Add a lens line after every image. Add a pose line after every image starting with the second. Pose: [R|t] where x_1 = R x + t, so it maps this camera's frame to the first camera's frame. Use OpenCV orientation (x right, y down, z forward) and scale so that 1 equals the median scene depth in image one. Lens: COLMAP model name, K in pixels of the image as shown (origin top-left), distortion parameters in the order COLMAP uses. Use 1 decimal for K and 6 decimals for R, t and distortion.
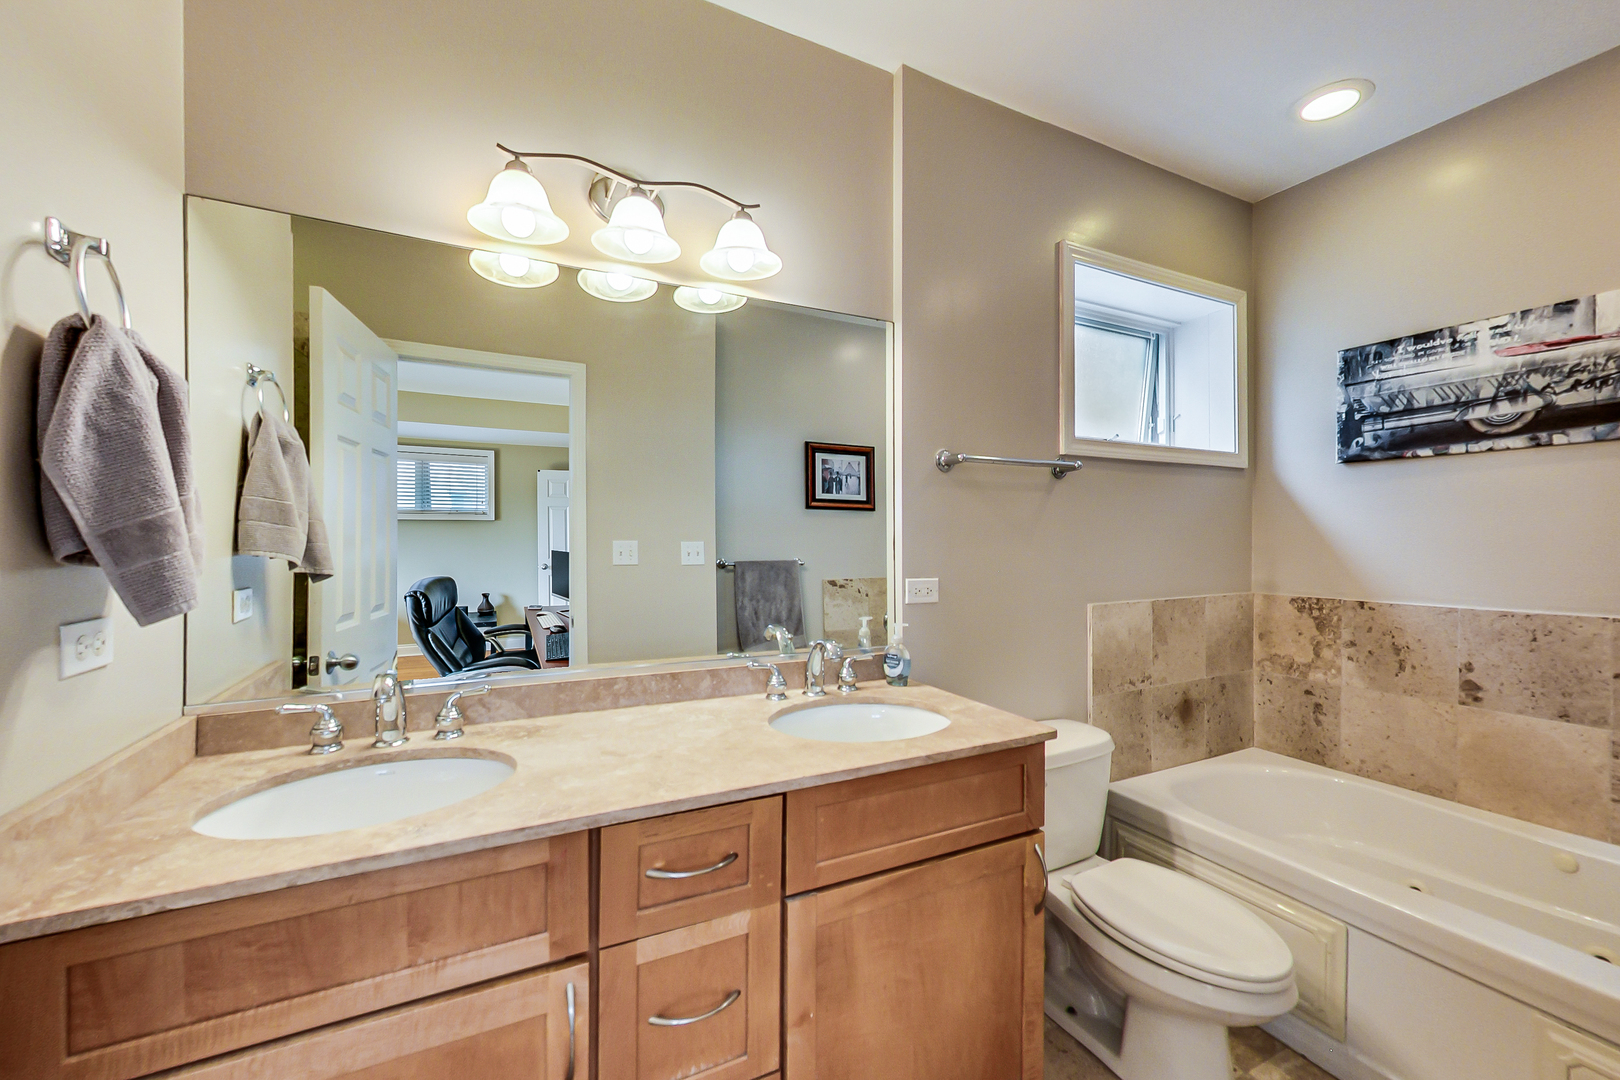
lens RADIAL K [[632.7, 0, 810.0], [0, 632.7, 540.0], [0, 0, 1]] dist [0.000950, -0.000042]
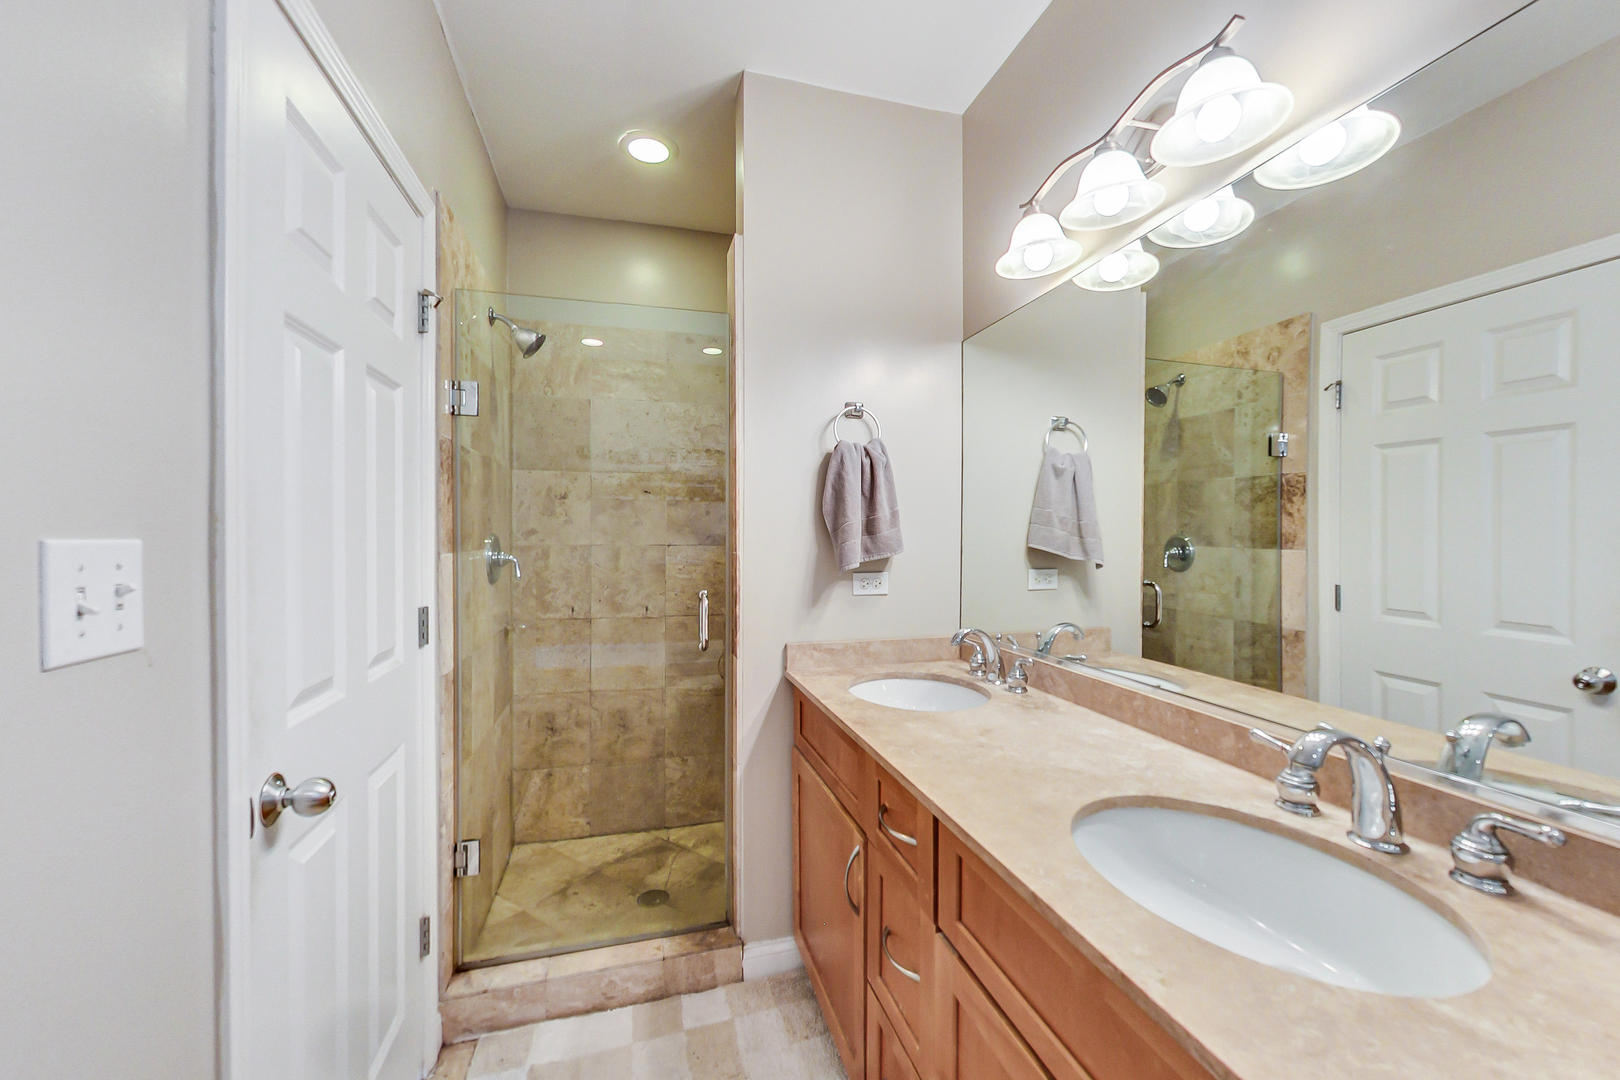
lens RADIAL K [[632.7, 0, 810.0], [0, 632.7, 540.0], [0, 0, 1]] dist [0.000950, -0.000042]
pose [[-0.173678, 0.007150, -0.984776, 0.755589], [-0.003788, 0.999961, 0.007929, 0.000190], [0.984795, 0.005108, -0.173645, 0.829987]]
